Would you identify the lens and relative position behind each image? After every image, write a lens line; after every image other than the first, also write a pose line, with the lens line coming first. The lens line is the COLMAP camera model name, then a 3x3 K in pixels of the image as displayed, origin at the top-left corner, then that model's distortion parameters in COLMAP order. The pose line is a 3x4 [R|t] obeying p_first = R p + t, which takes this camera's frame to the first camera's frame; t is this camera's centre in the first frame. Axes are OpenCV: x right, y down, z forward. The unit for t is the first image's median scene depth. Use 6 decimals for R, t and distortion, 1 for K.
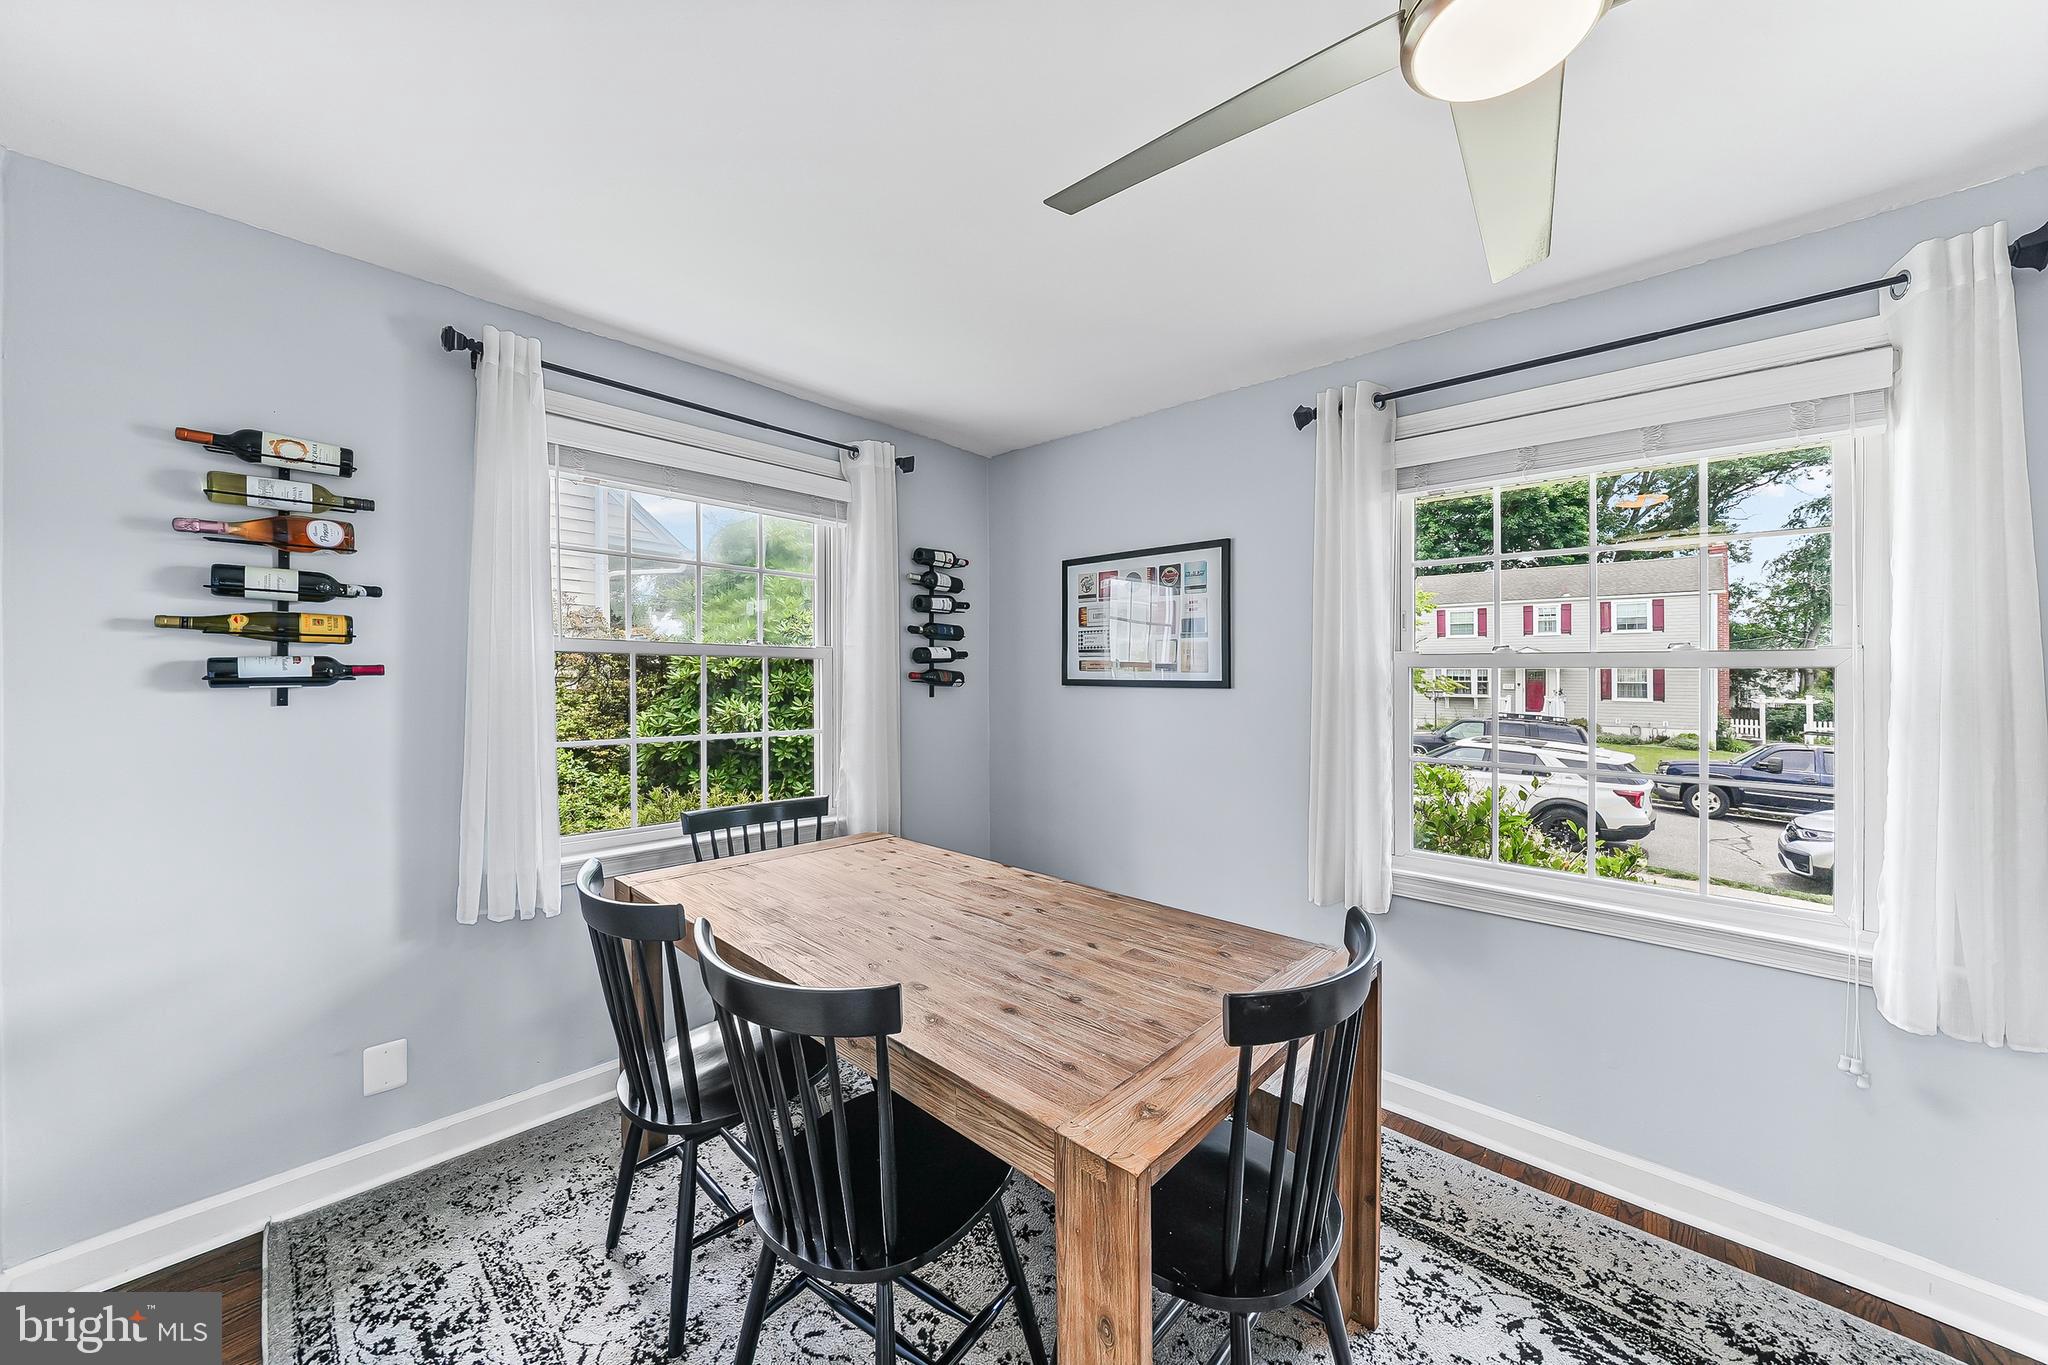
lens RADIAL K [[721.1, 0, 1031.5], [0, 721.1, 678.2], [0, 0, 1]] dist [-0.014228, -0.000079]
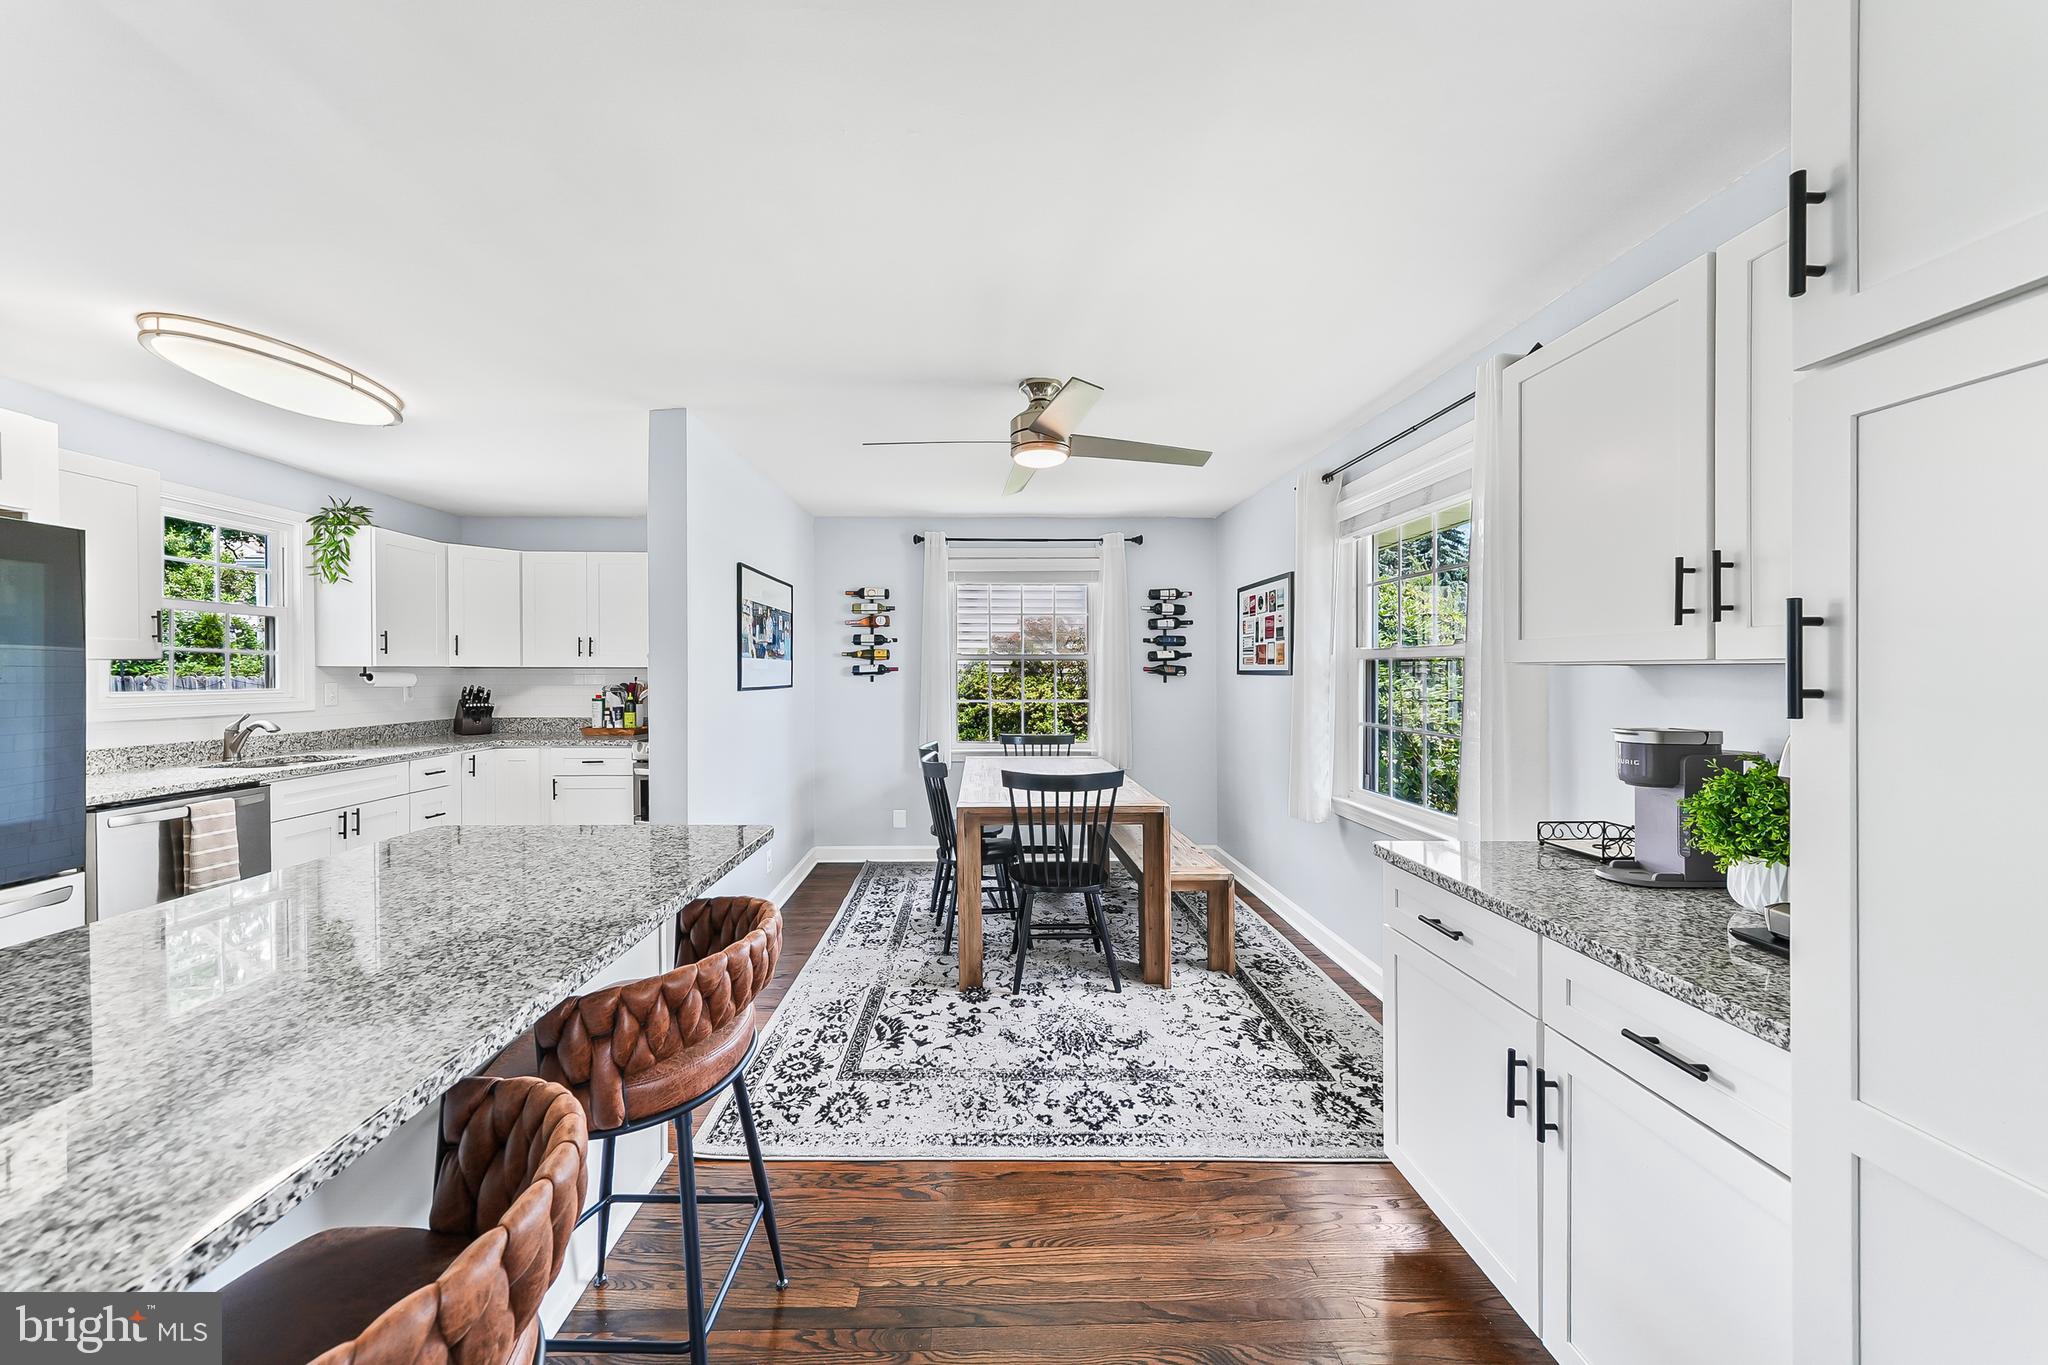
lens RADIAL K [[729.3, 0, 997.2], [0, 729.3, 675.9], [0, 0, 1]] dist [0.003051, -0.000116]
pose [[0.693543, -0.003478, -0.720407, 0.850664], [0.005422, 0.999985, 0.000392, 0.009815], [0.720395, -0.004178, 0.693552, -0.406306]]
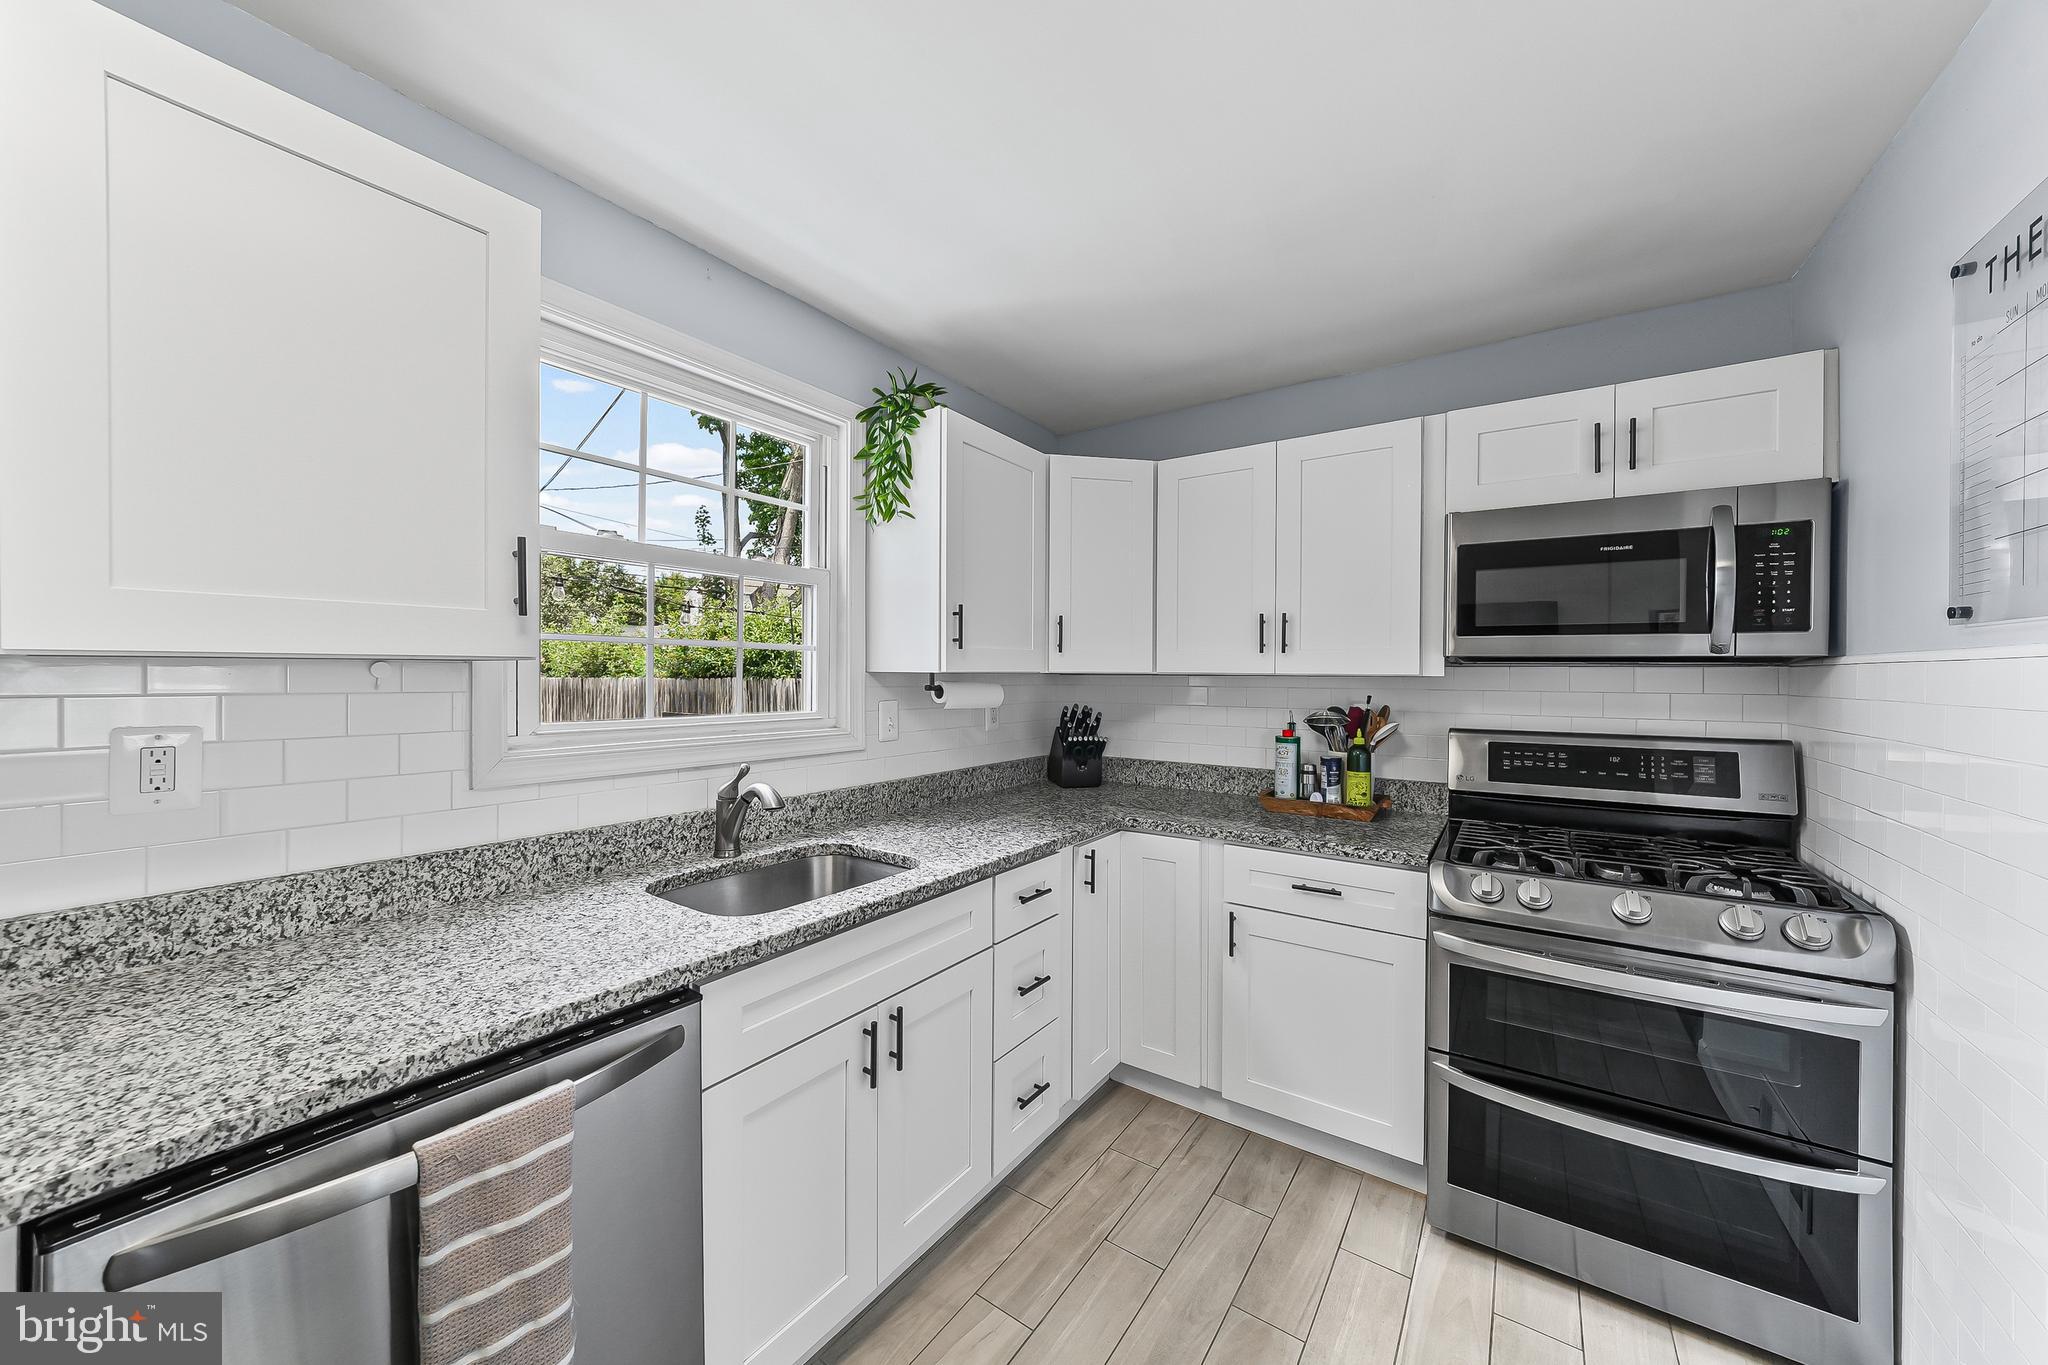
lens RADIAL K [[712.7, 0, 1029.1], [0, 712.7, 682.7], [0, 0, 1]] dist [-0.012978, 0.002071]
pose [[0.144314, 0.005058, -0.989519, -0.240458], [-0.004846, 0.999979, 0.004405, -0.007119], [0.989520, 0.004160, 0.144335, -0.314148]]
